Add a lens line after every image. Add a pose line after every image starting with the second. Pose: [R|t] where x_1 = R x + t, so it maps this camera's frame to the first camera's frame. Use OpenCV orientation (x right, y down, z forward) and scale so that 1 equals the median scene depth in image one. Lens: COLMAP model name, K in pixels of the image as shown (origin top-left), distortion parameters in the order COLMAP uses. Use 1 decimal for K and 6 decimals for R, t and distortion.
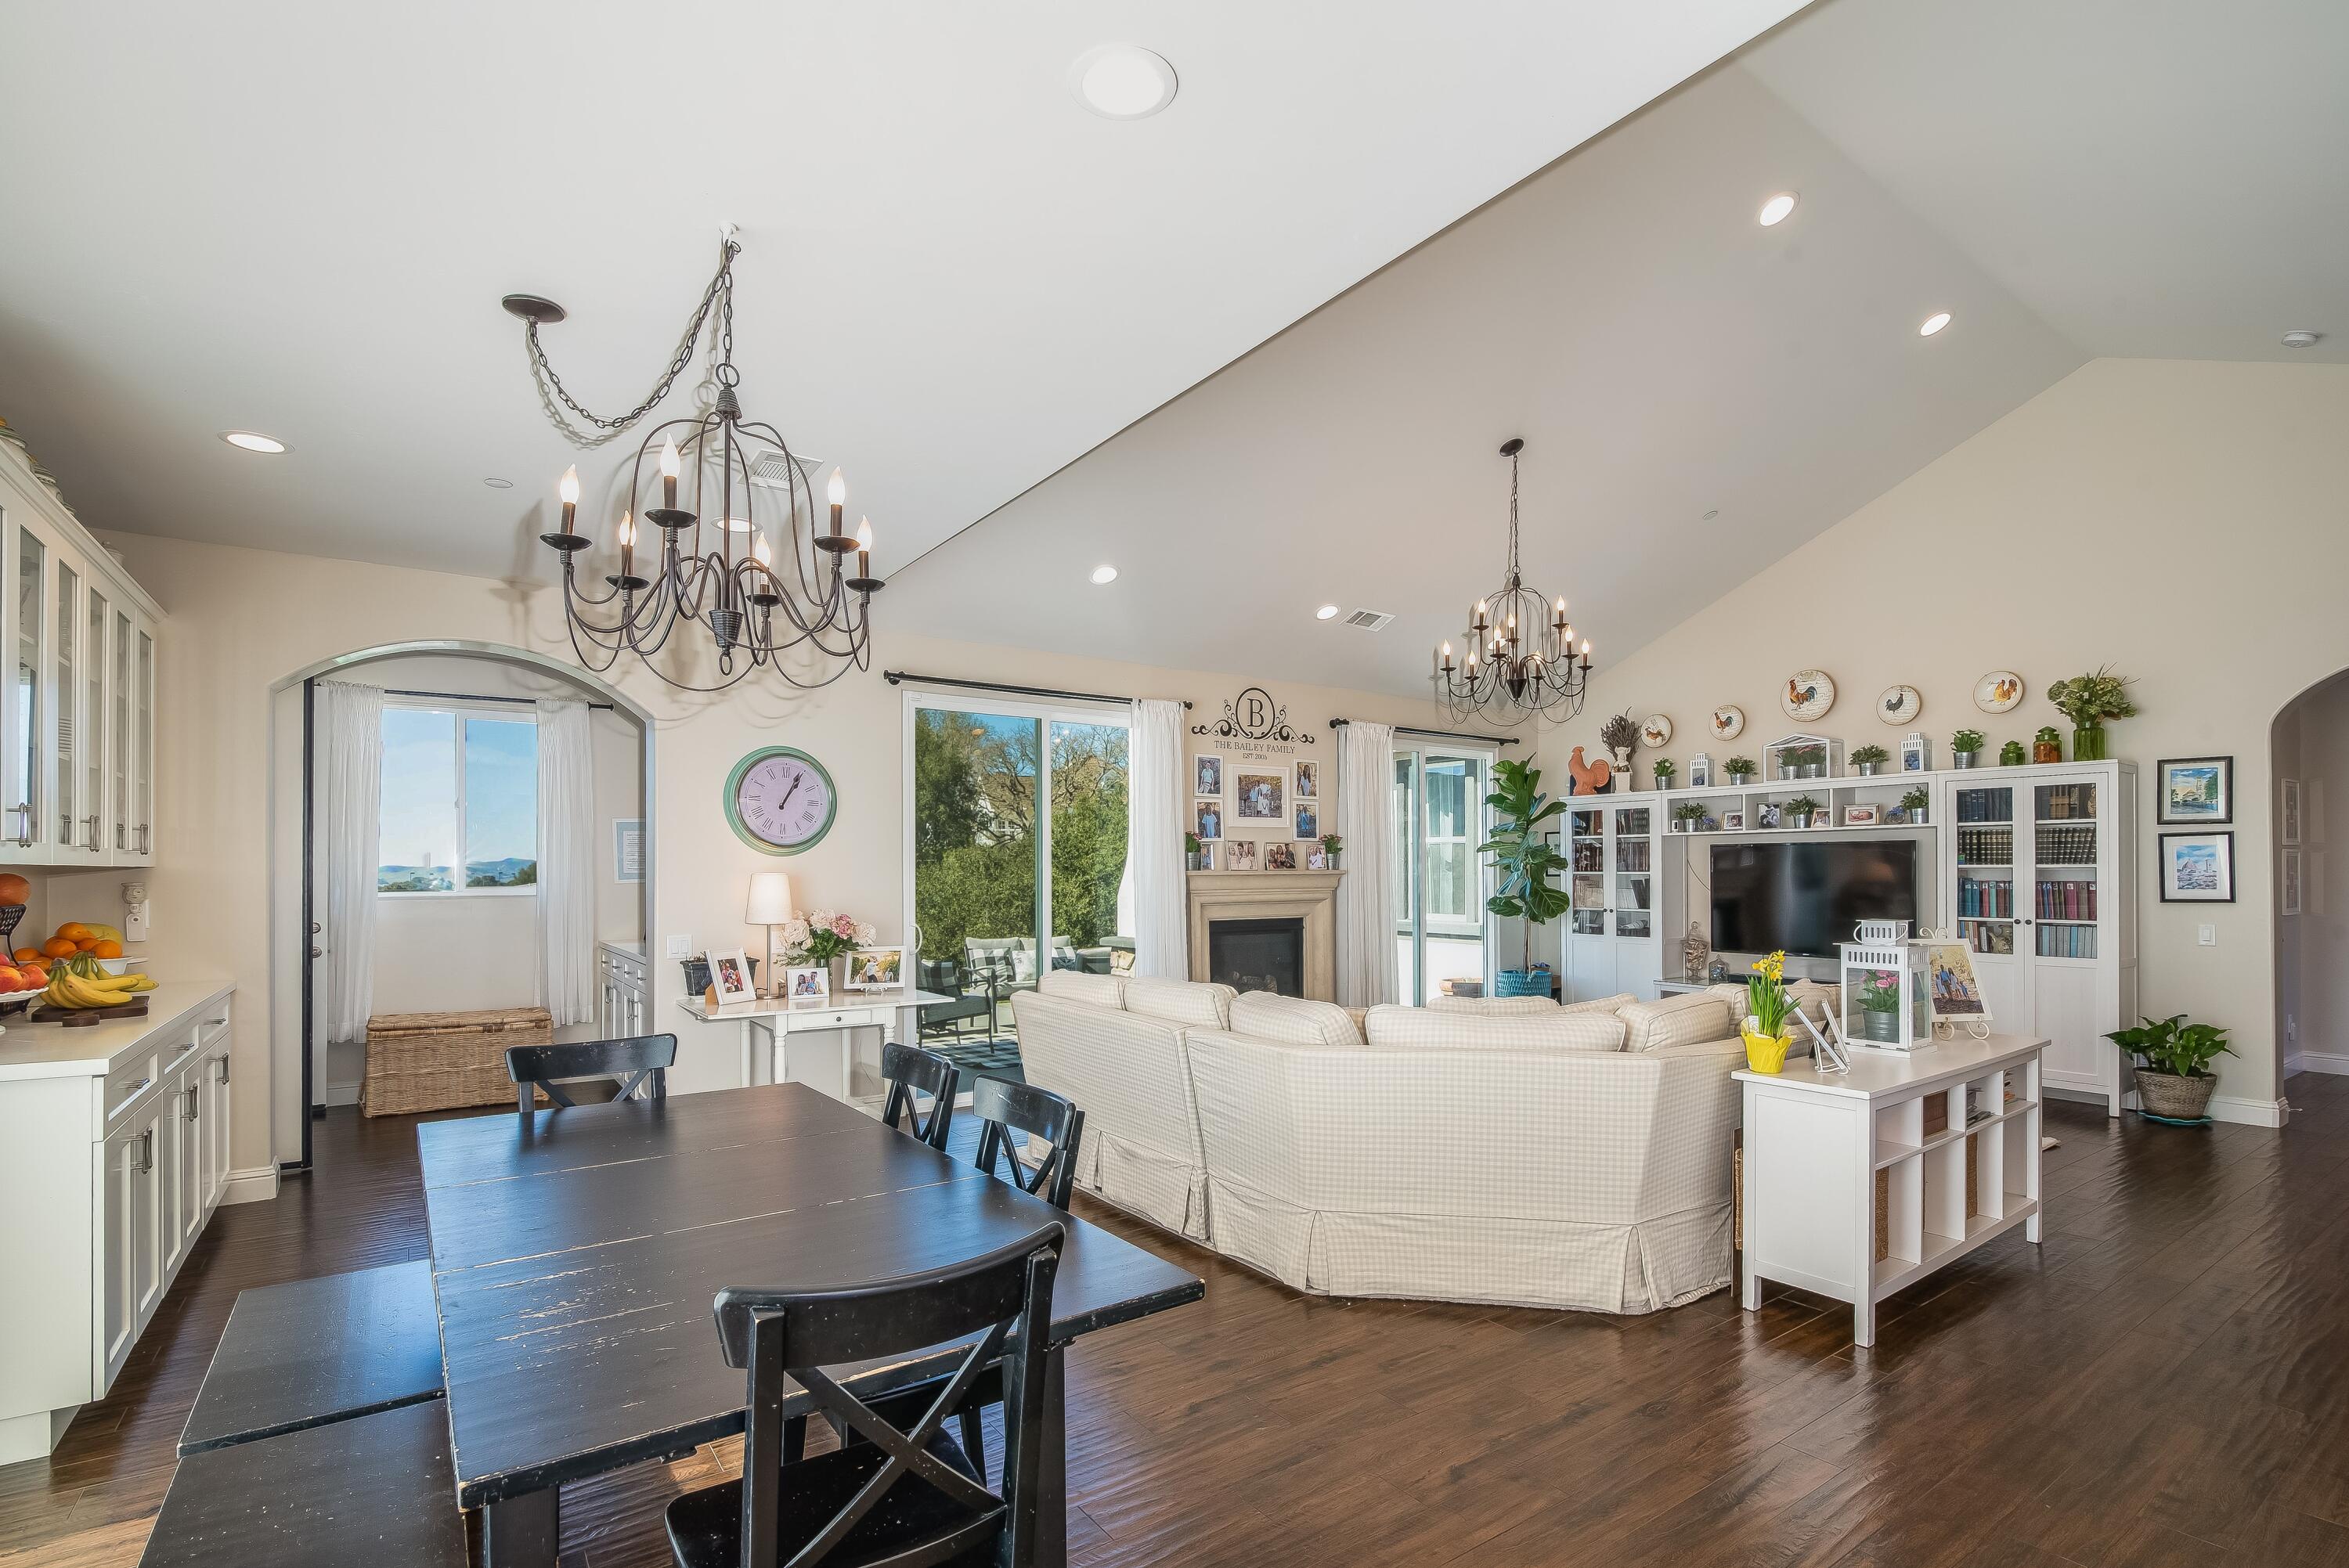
lens RADIAL K [[1096.0, 0, 1208.2], [0, 1096.0, 864.6], [0, 0, 1]] dist [-0.002556, 0.000633]
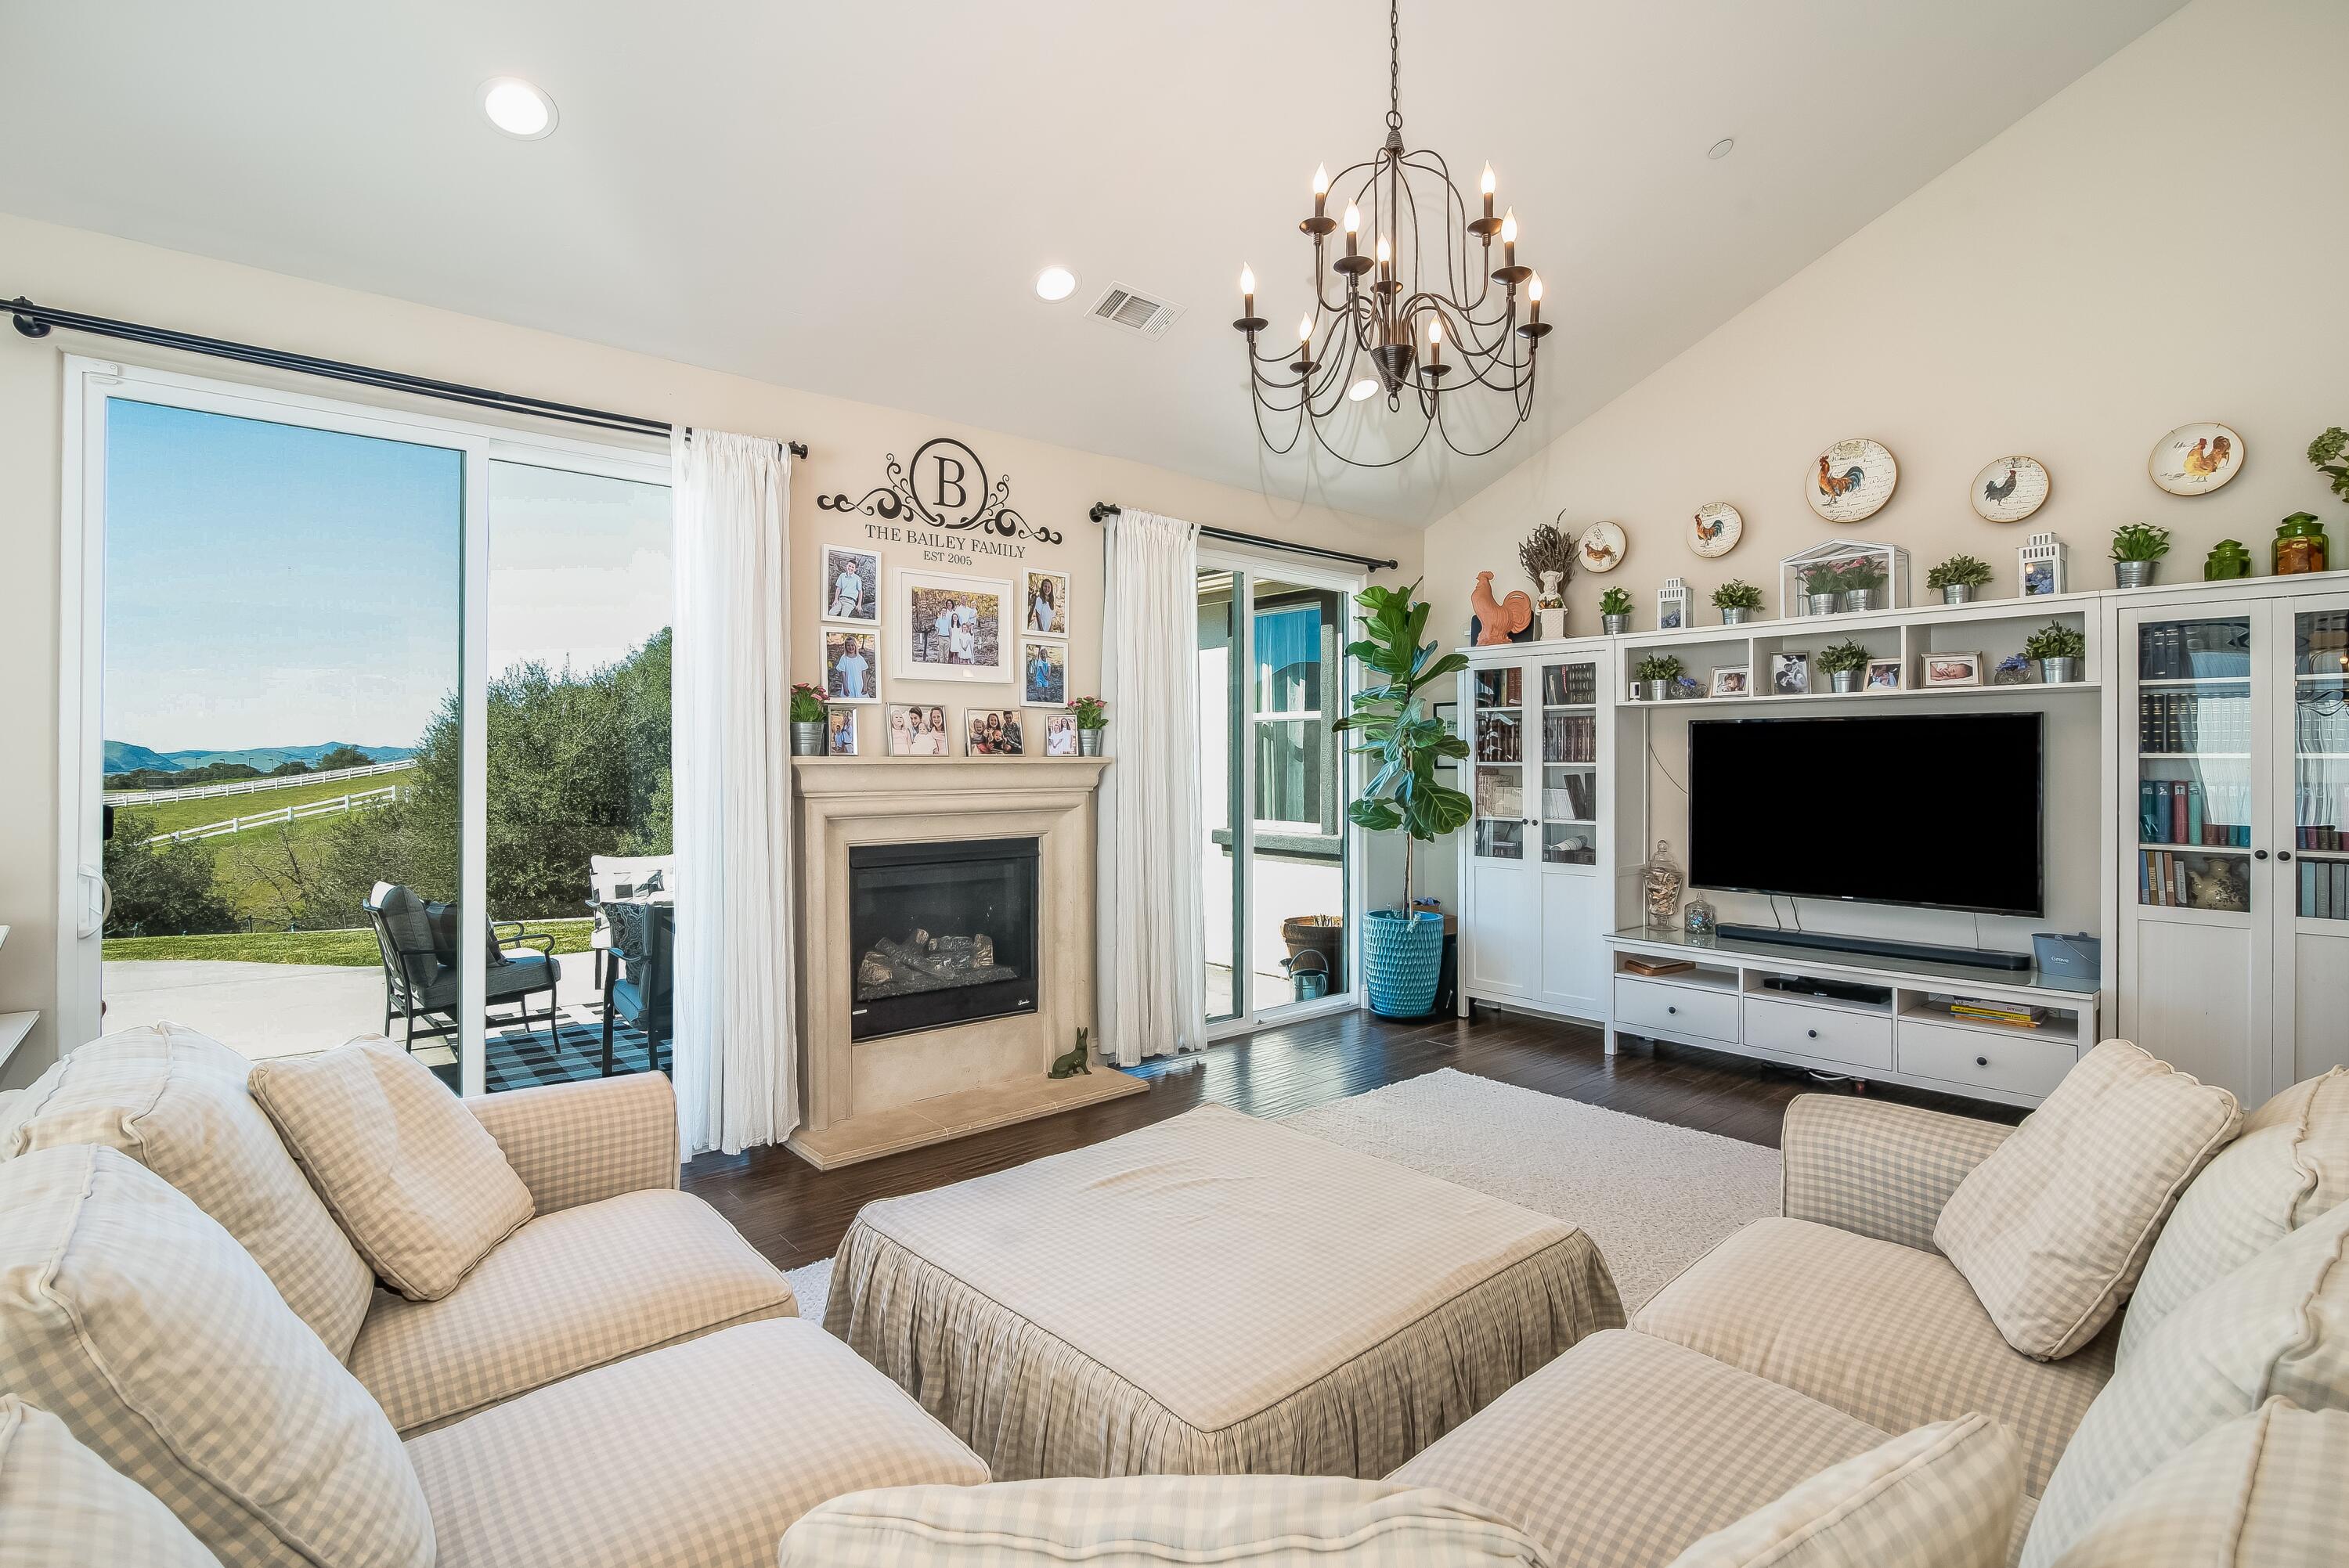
lens RADIAL K [[1096.0, 0, 1214.5], [0, 1096.0, 754.5], [0, 0, 1]] dist [-0.002556, 0.000633]
pose [[0.993648, 0.005596, 0.112393, 0.114377], [-0.005590, 0.999984, -0.000372, 0.003394], [-0.112393, -0.000259, 0.993664, 0.403950]]
